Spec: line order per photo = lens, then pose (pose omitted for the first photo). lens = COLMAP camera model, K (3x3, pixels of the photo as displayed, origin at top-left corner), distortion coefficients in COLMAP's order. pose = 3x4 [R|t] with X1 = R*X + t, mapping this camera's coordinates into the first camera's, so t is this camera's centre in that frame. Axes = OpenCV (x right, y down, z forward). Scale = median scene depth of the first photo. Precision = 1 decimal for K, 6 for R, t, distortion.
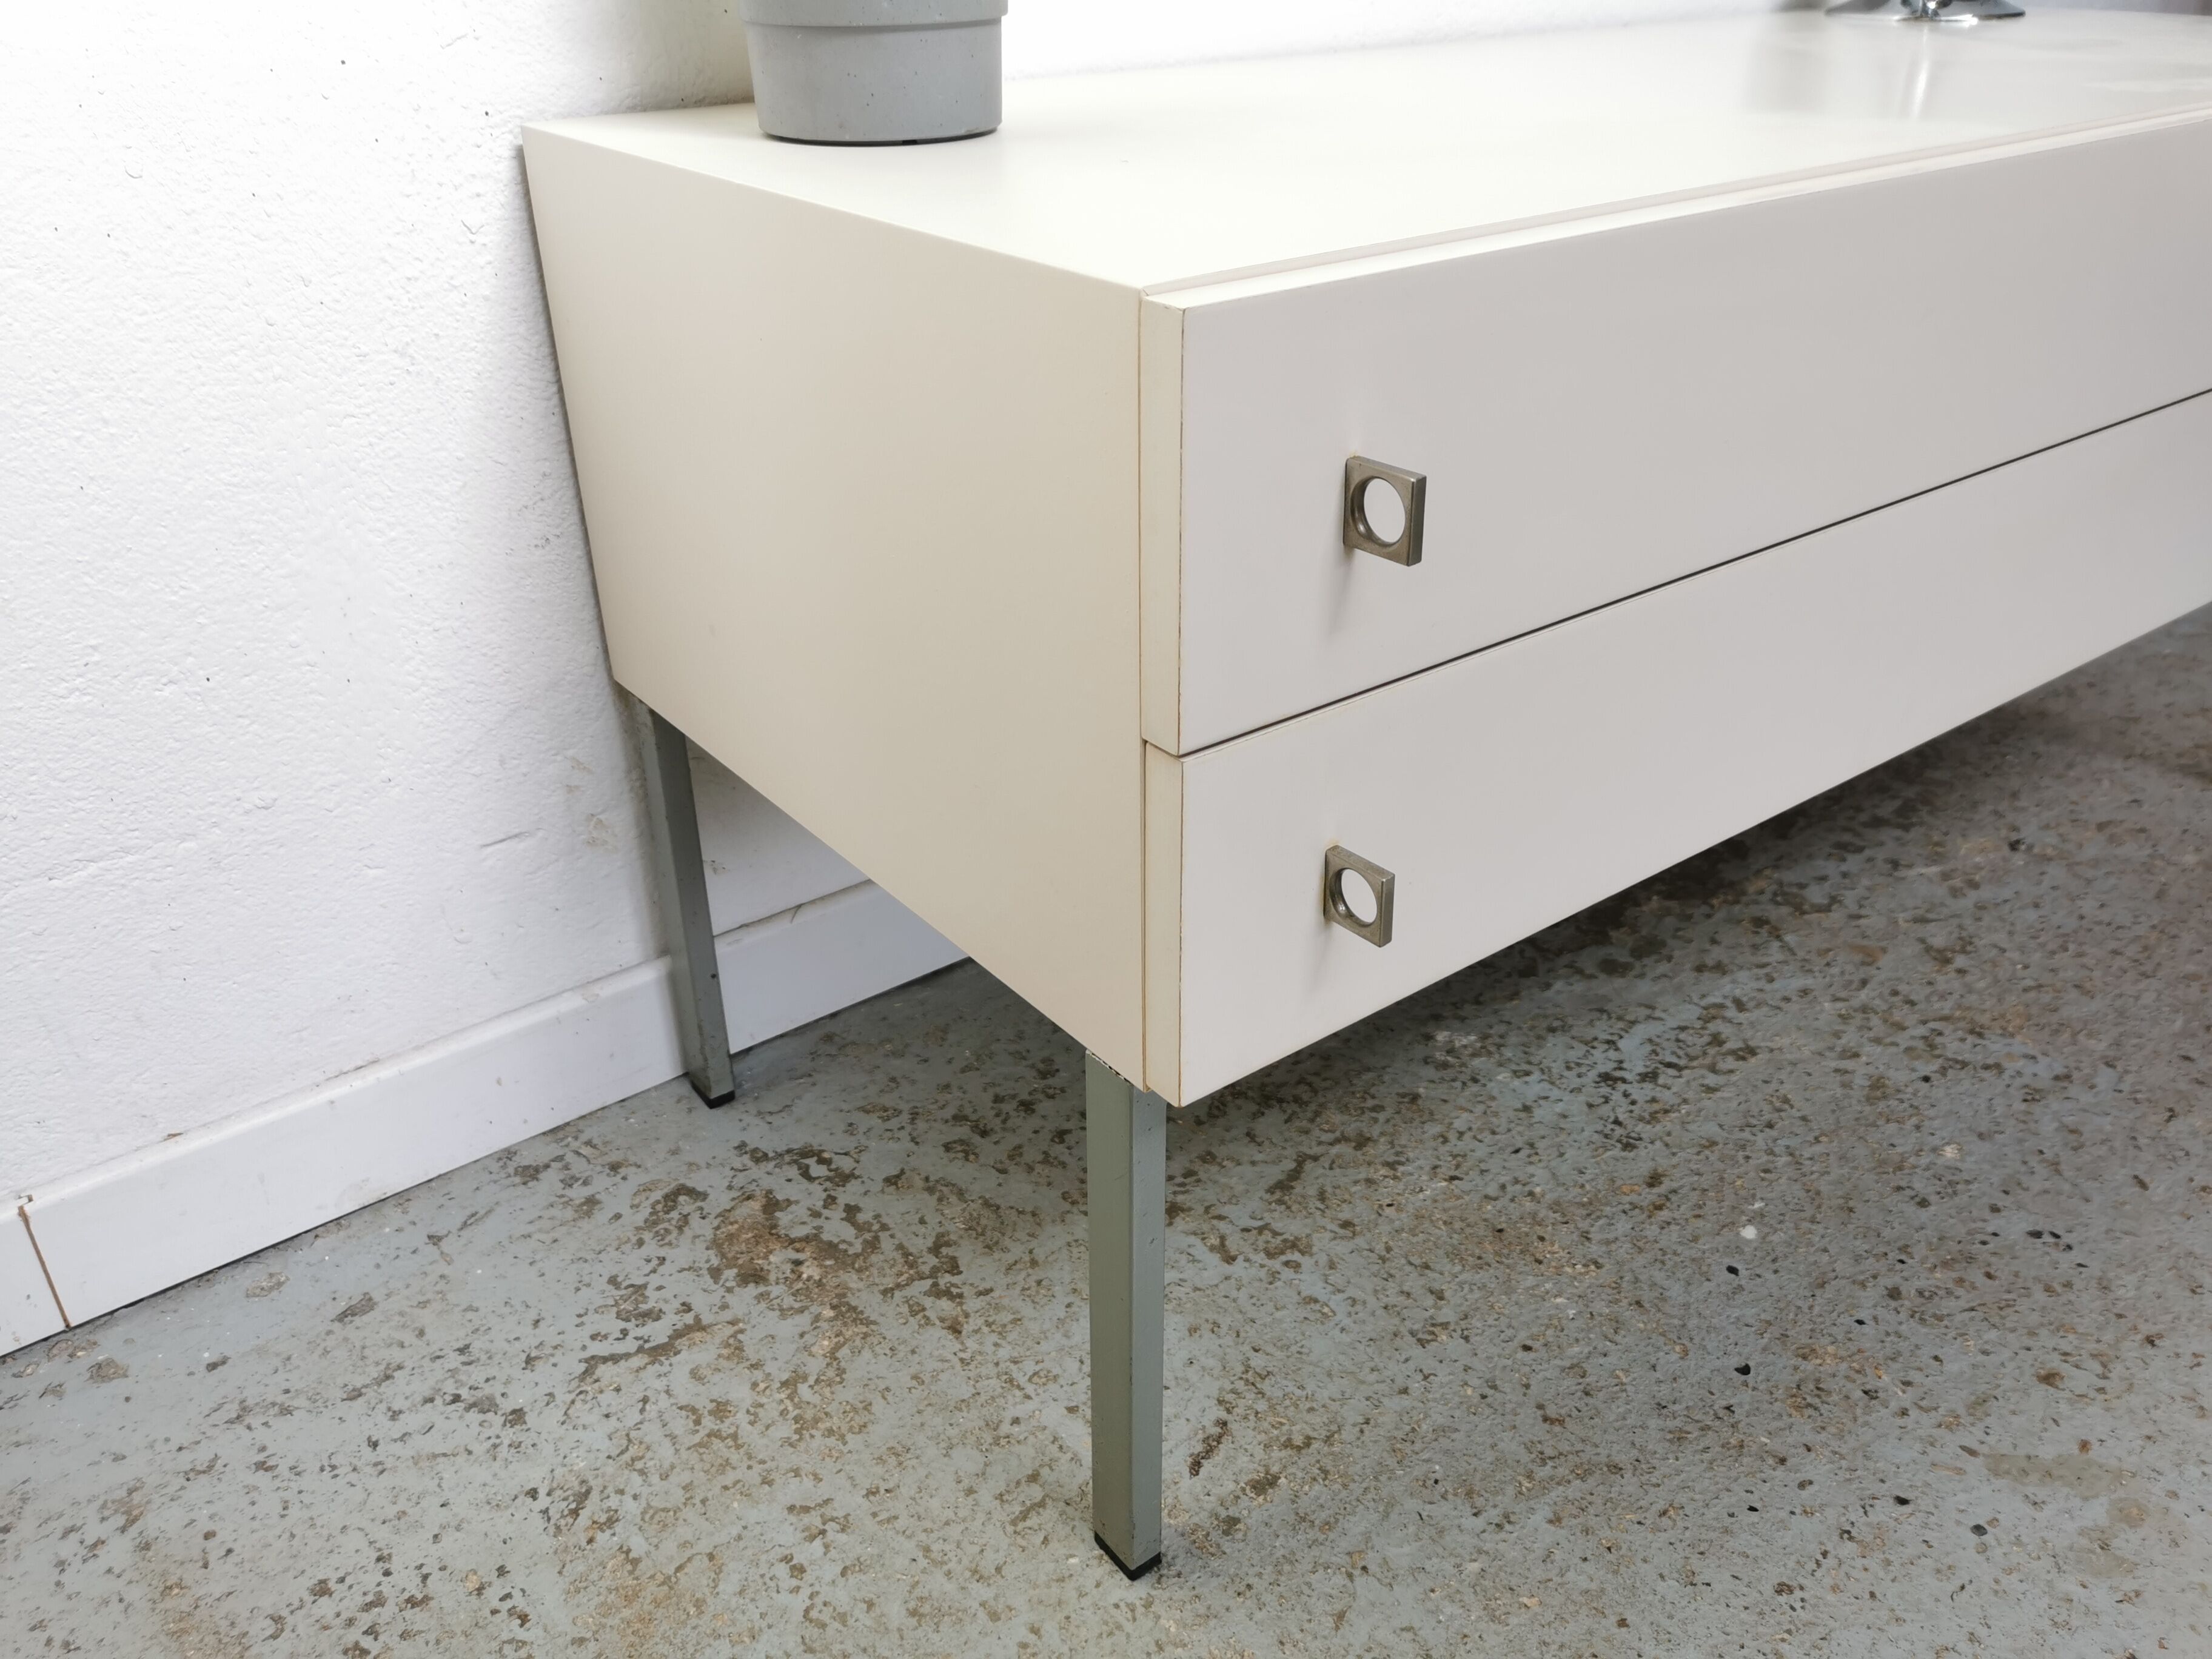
lens RADIAL K [[1722.7, 0, 1106.0], [0, 1722.7, 829.5], [0, 0, 1]] dist [0.079098, -0.102124]
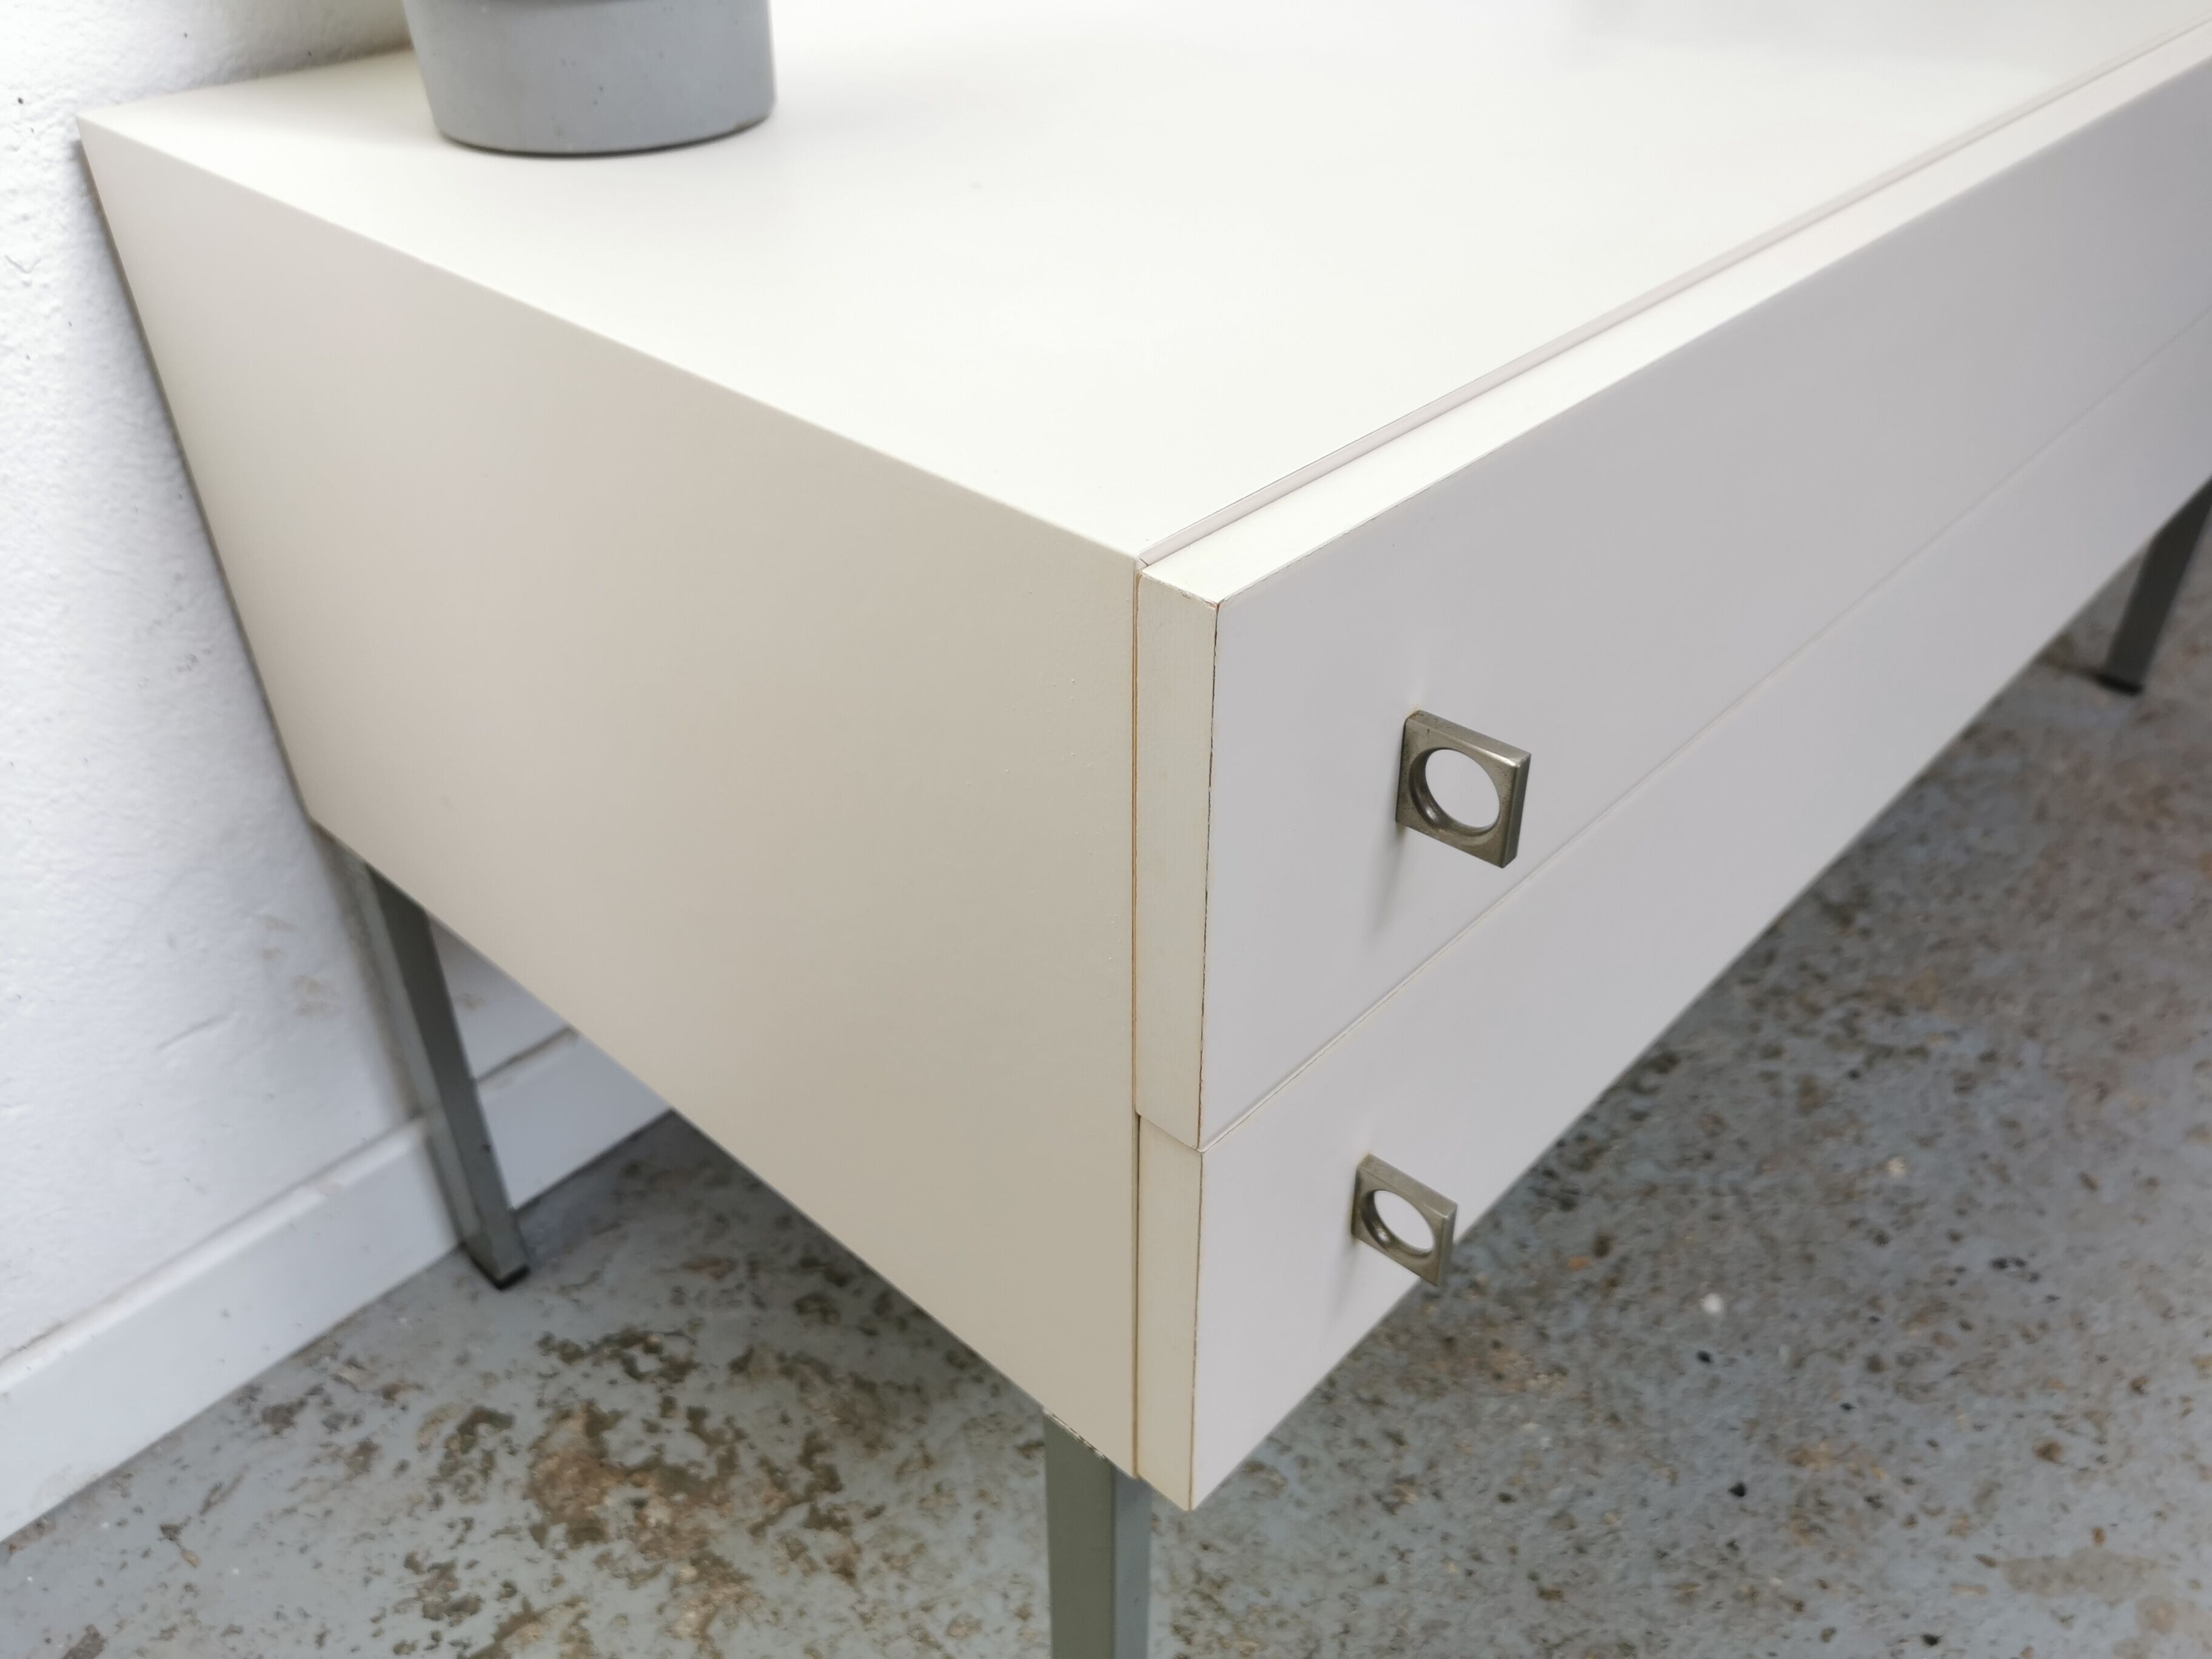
lens RADIAL K [[1747.0, 0, 1106.0], [0, 1747.0, 829.5], [0, 0, 1]] dist [0.057786, -0.083257]
pose [[0.985019, -0.096488, 0.142923, -0.047262], [0.078767, 0.989044, 0.124850, -0.149042], [-0.153404, -0.111722, 0.981828, 0.175349]]
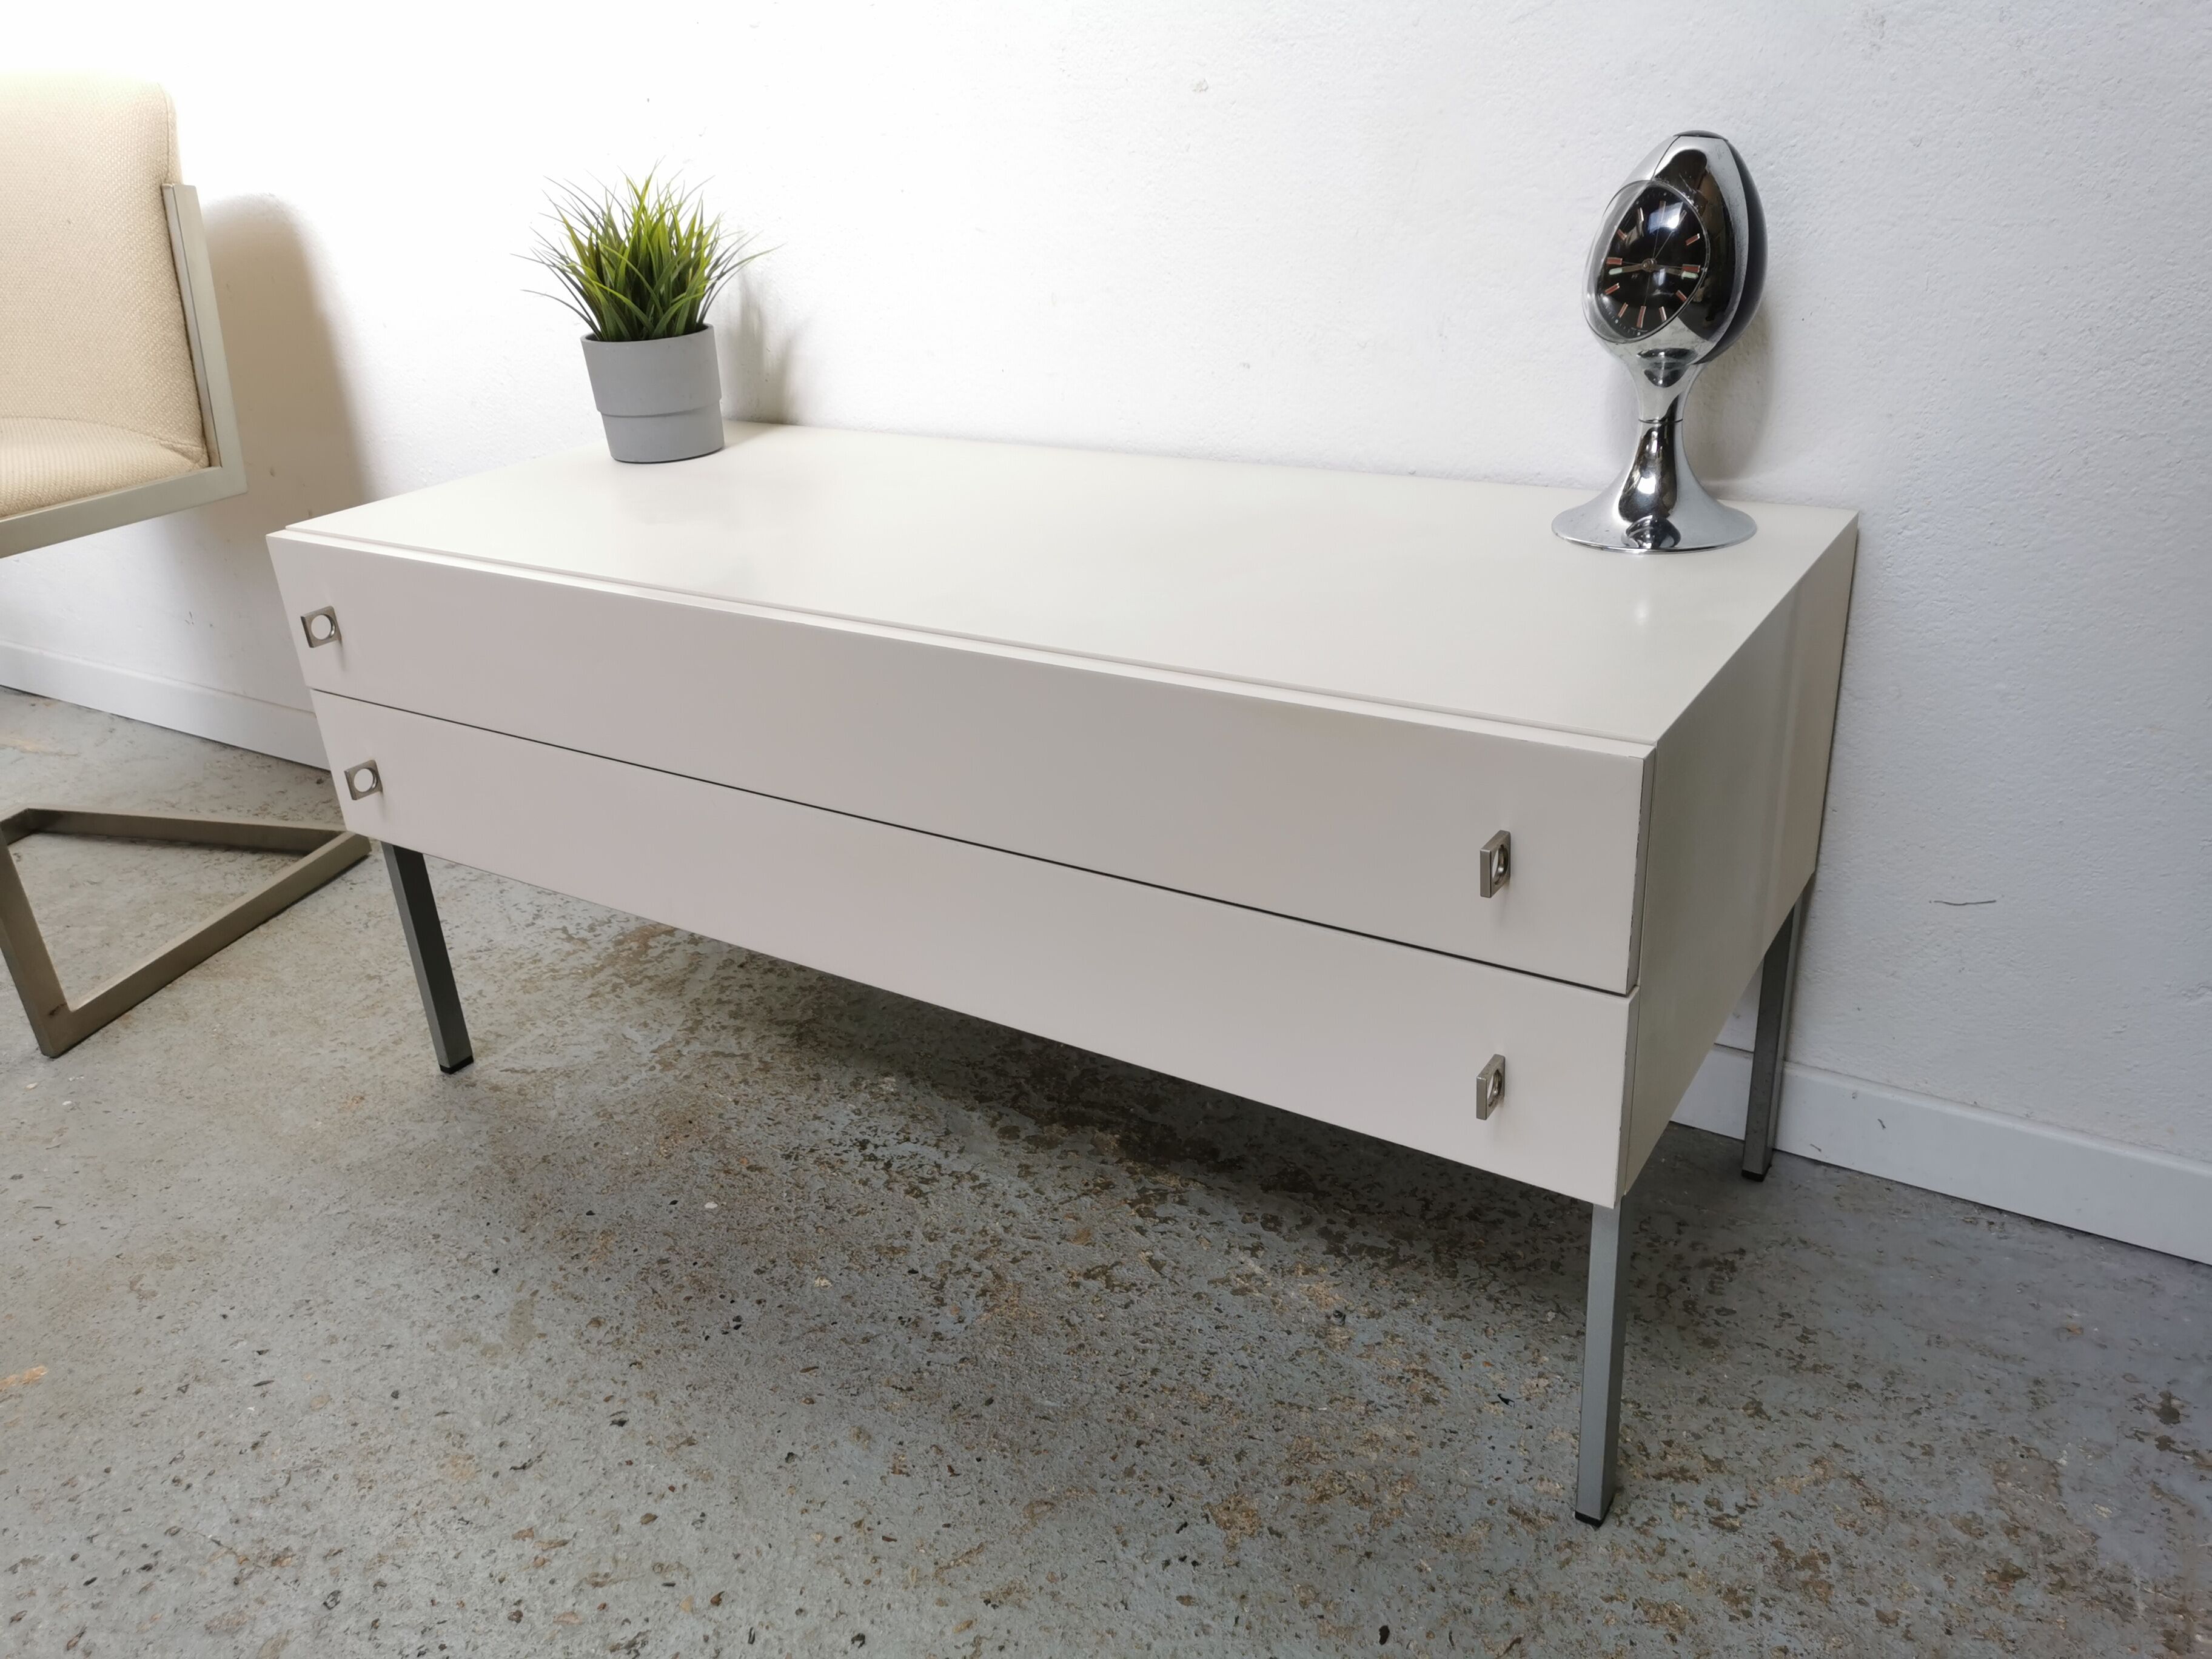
lens RADIAL K [[1702.2, 0, 1106.0], [0, 1702.2, 829.5], [0, 0, 1]] dist [0.072407, -0.080007]
pose [[0.339525, 0.385451, -0.857992, 1.666801], [-0.402997, 0.883826, 0.237583, -0.575472], [0.849892, 0.265103, 0.455416, 0.498095]]
